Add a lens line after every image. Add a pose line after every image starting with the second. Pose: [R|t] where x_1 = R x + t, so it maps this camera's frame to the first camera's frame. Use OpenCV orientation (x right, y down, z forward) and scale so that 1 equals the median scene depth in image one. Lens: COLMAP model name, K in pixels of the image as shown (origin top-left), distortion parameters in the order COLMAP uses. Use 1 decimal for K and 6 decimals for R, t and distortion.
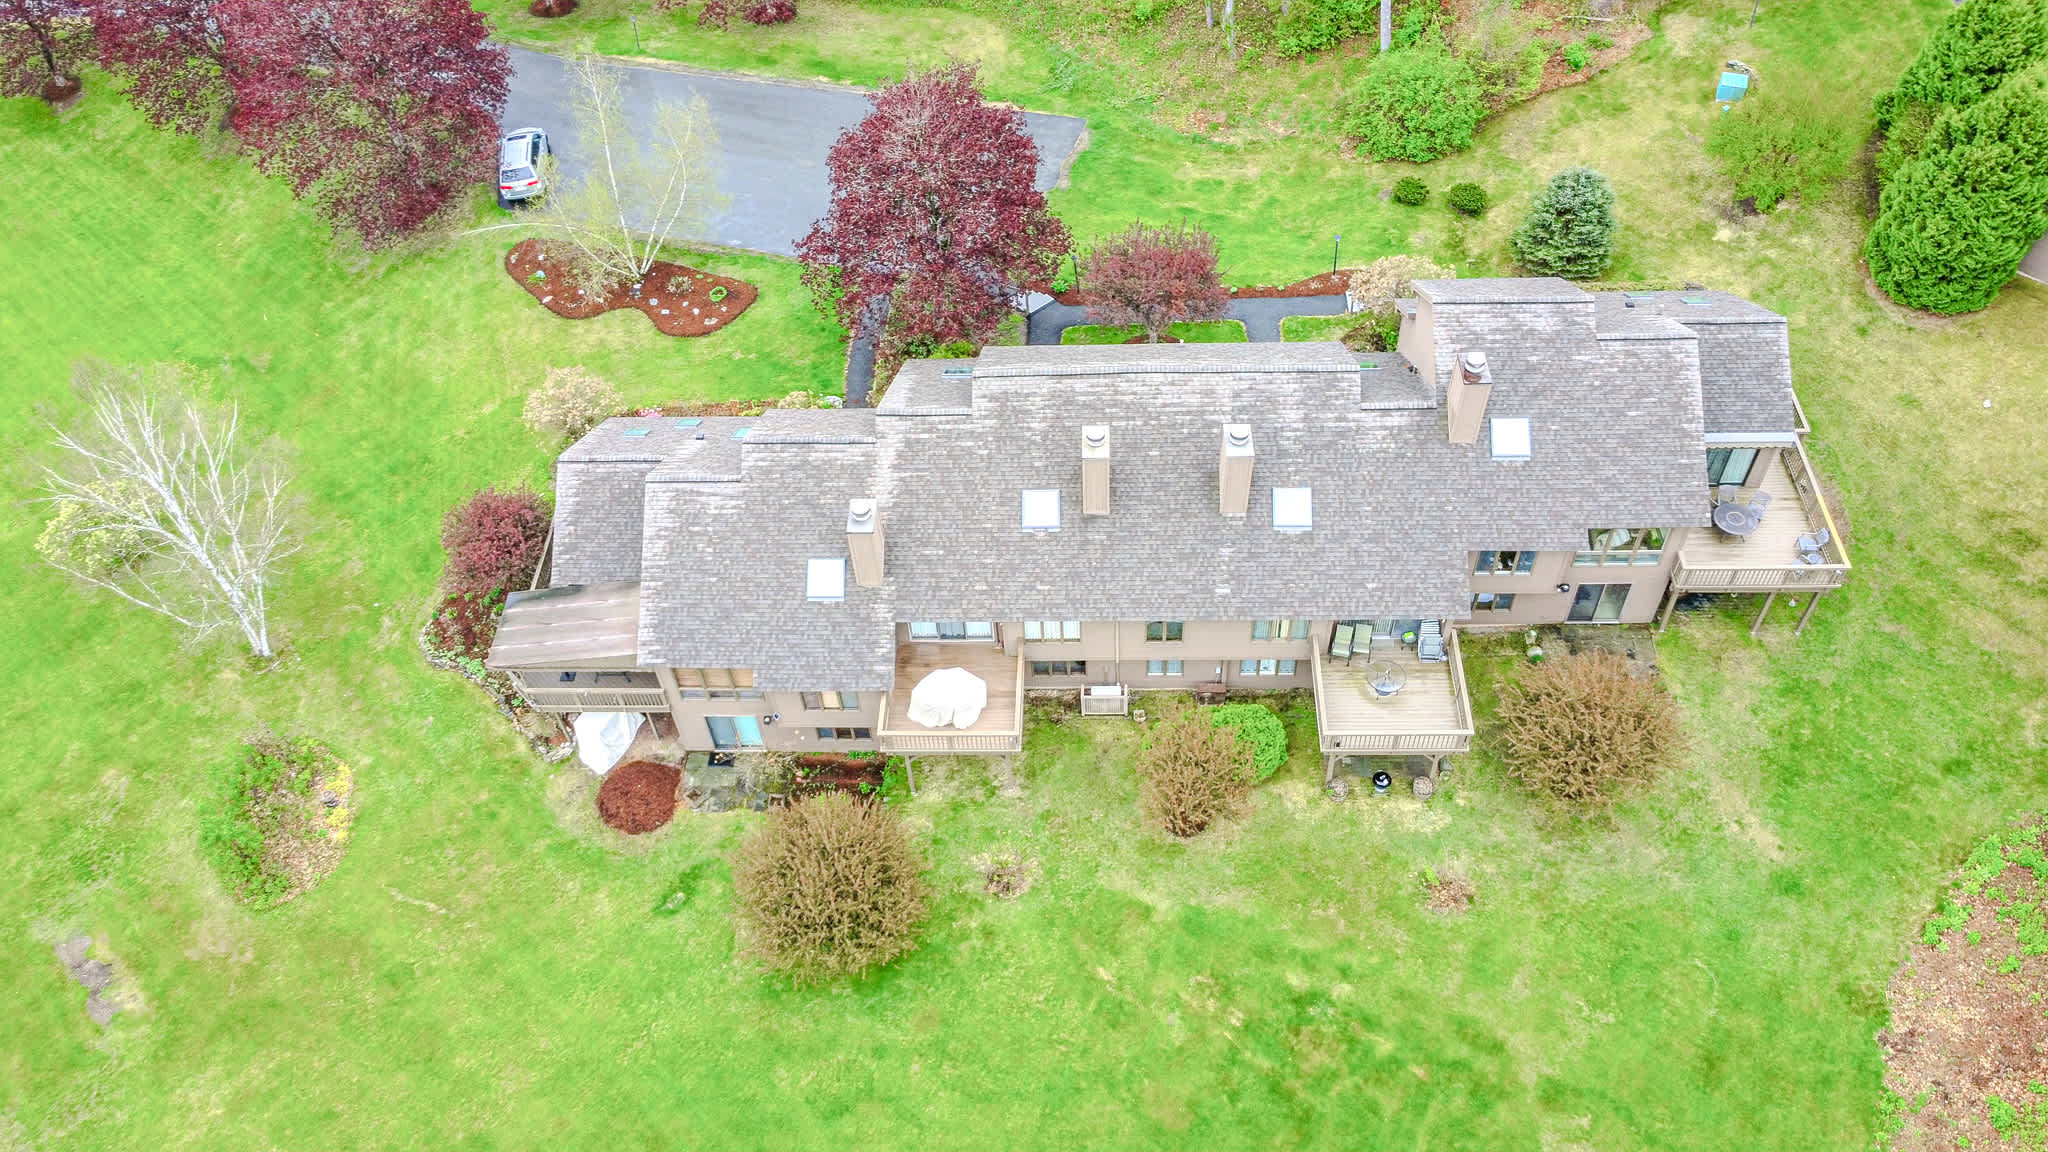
lens RADIAL K [[1538.7, 0, 1021.2], [0, 1538.7, 526.2], [0, 0, 1]] dist [-0.006856, 0.006256]
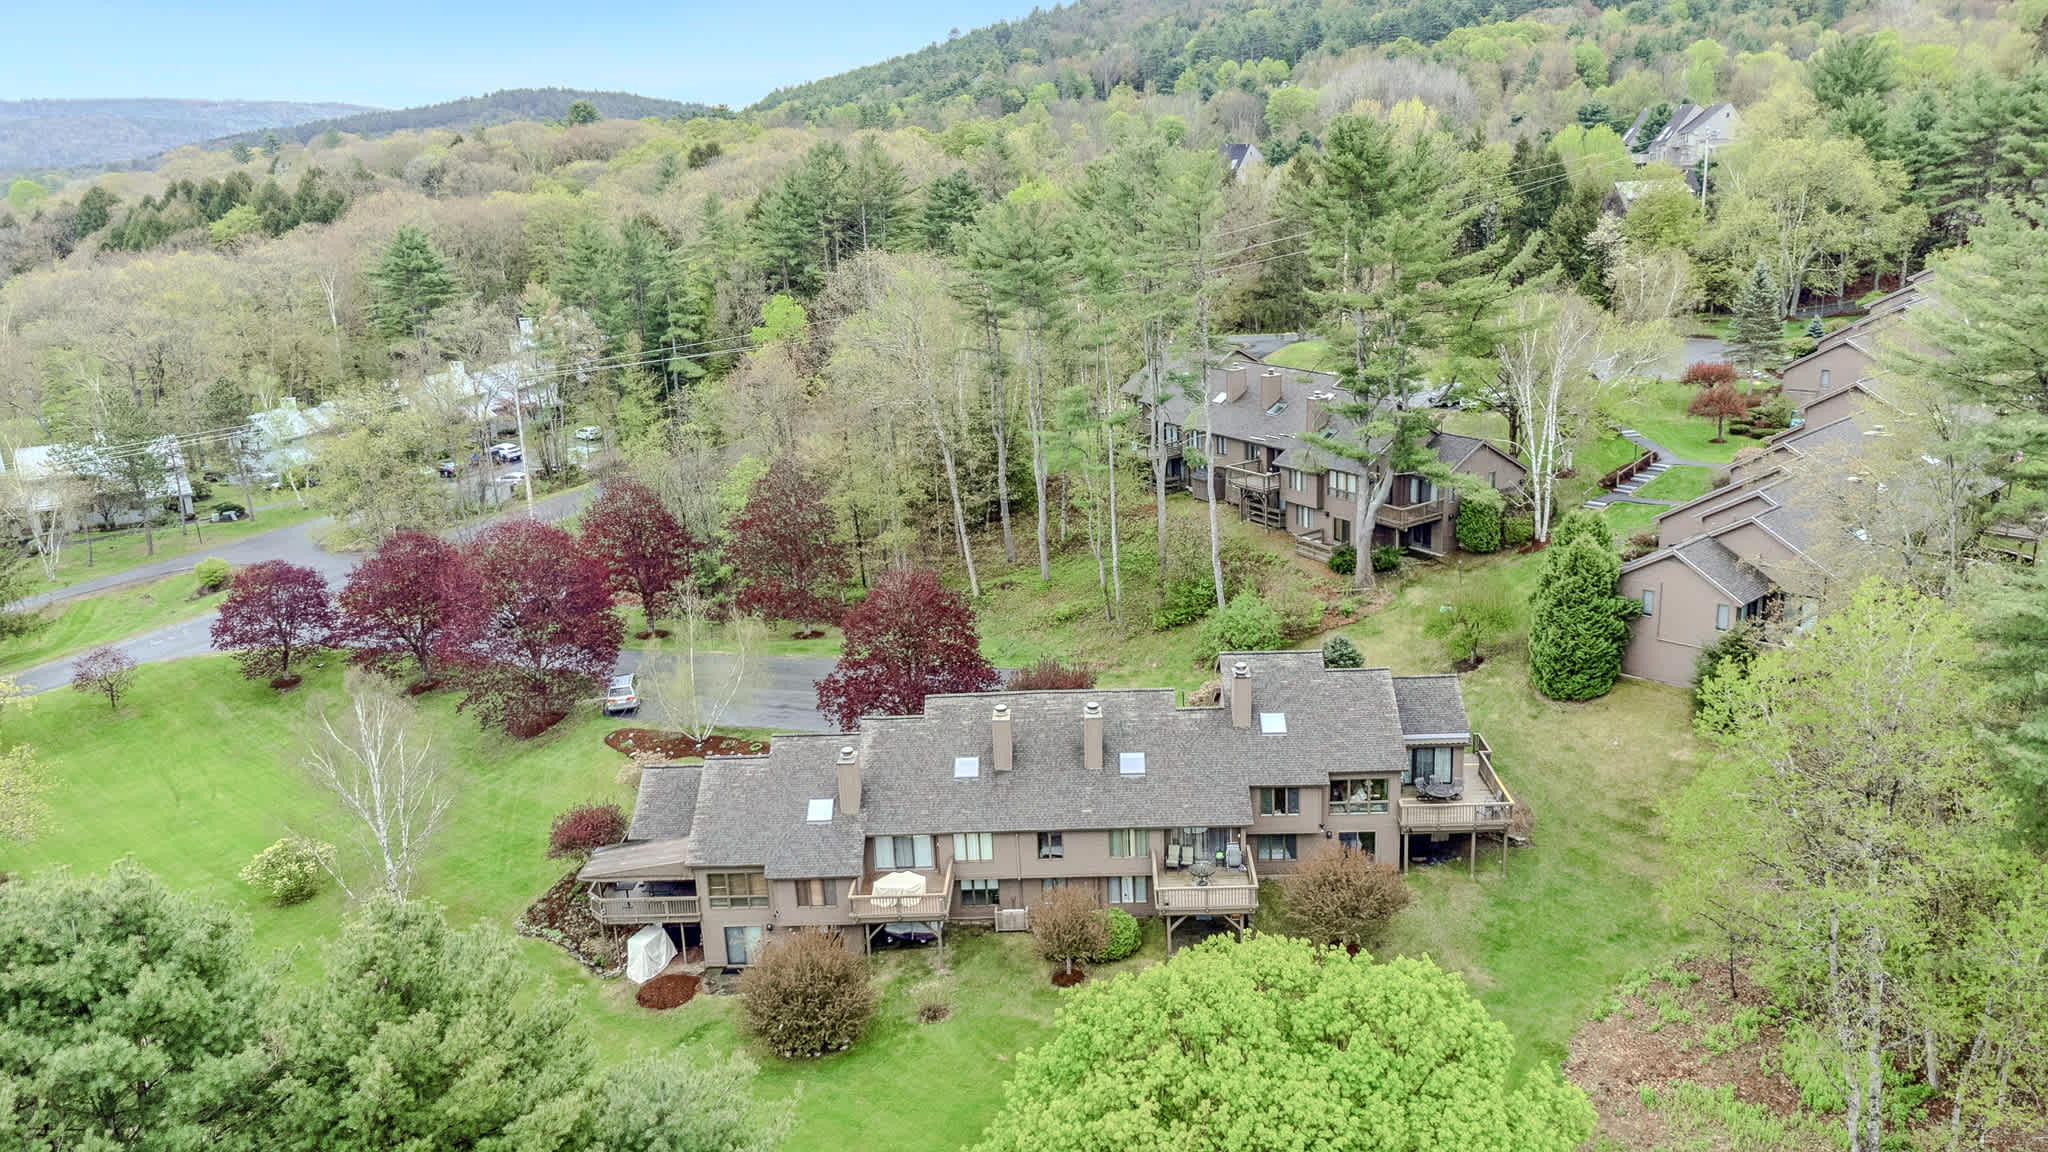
lens RADIAL K [[1521.9, 0, 1024.0], [0, 1521.9, 576.0], [0, 0, 1]] dist [0.046561, -0.000367]
pose [[0.999984, 0.000156, -0.005702, 0.075401], [-0.003216, 0.841017, -0.541000, 0.619834], [0.004711, 0.541009, 0.841004, -0.344431]]
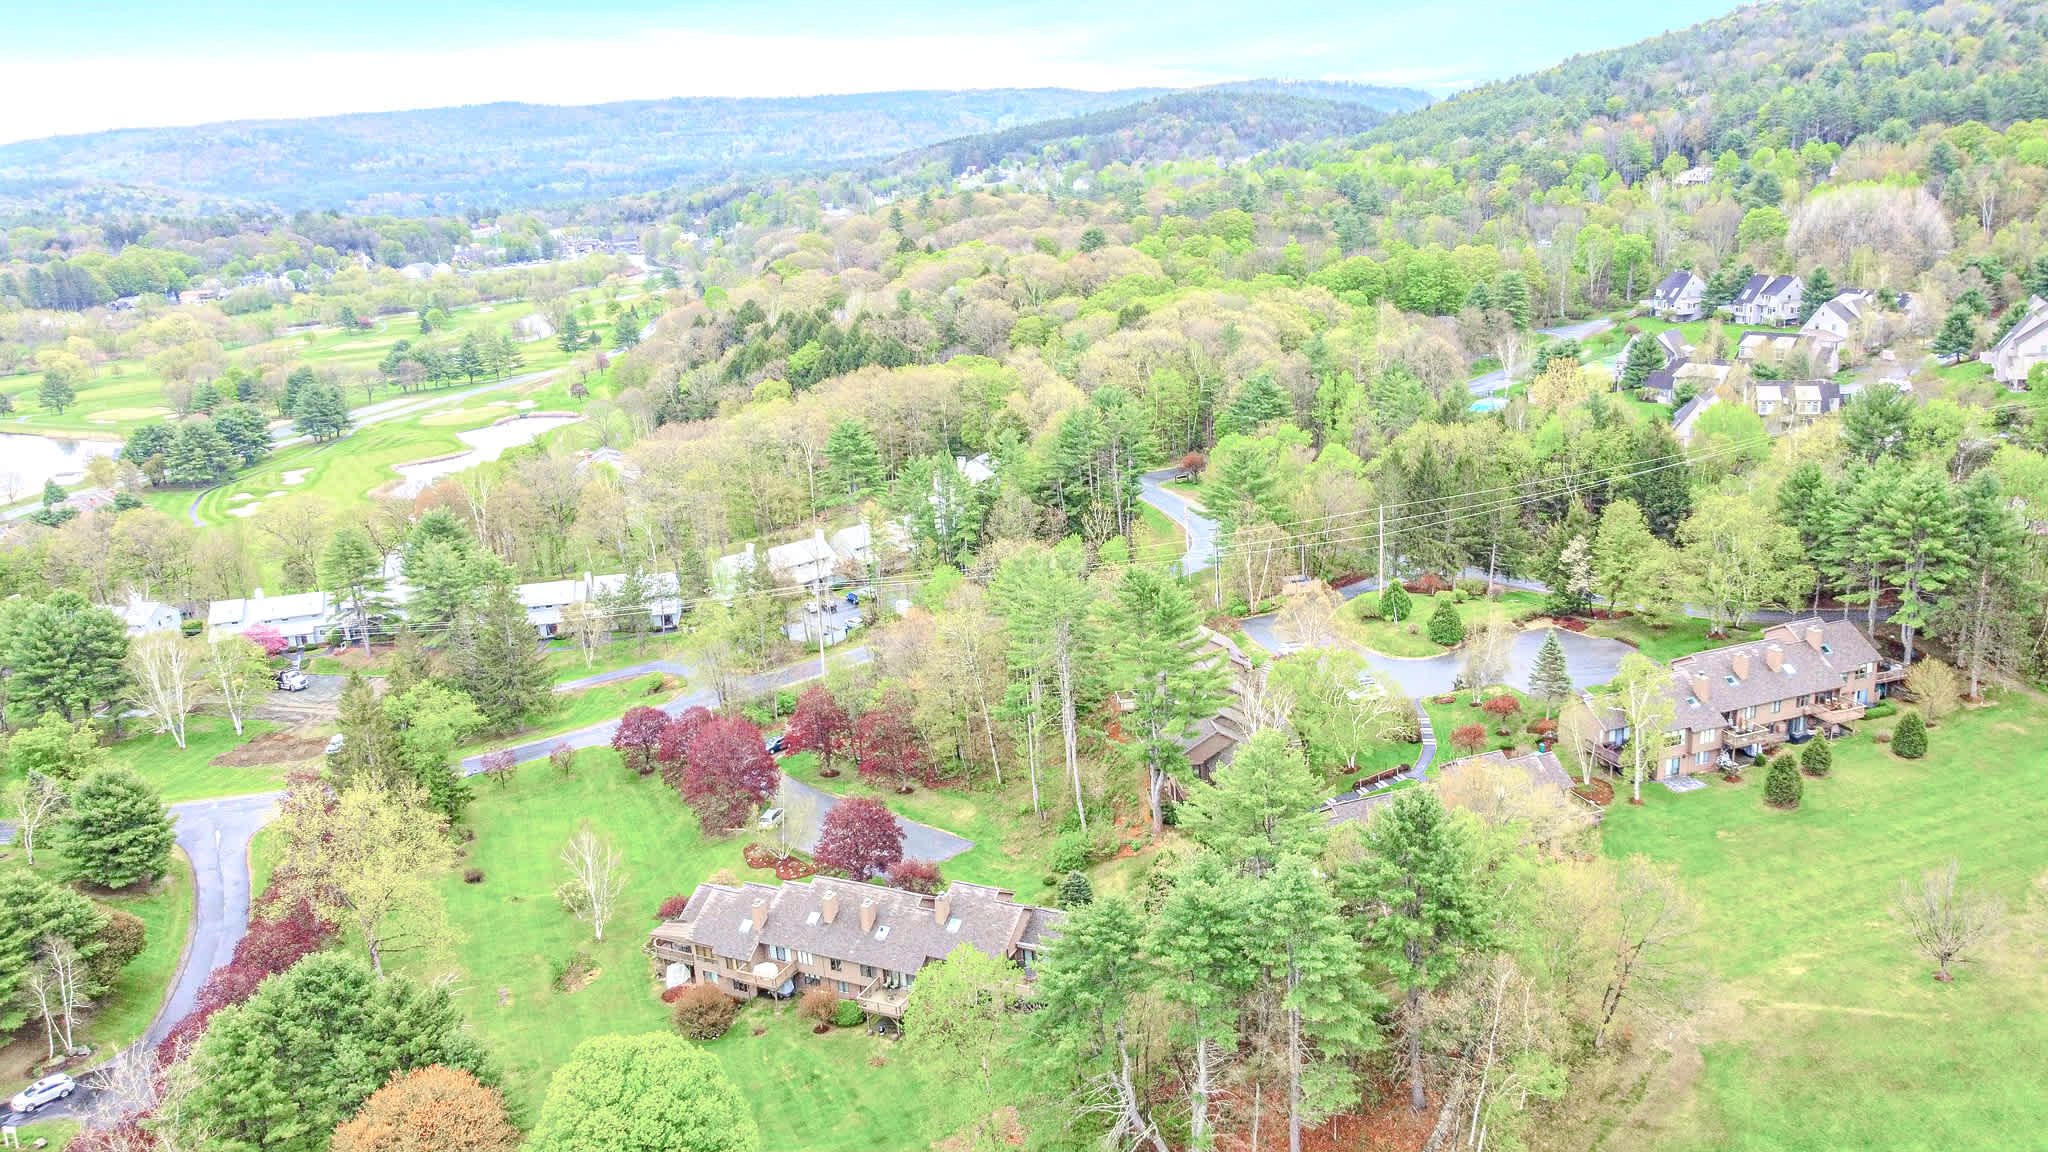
lens RADIAL K [[1538.7, 0, 1021.2], [0, 1538.7, 526.2], [0, 0, 1]] dist [-0.006856, 0.006256]
pose [[0.904973, 0.096685, -0.414339, 1.534550], [-0.307350, 0.821964, -0.479490, 0.667144], [0.294212, 0.561272, 0.773571, -1.634494]]
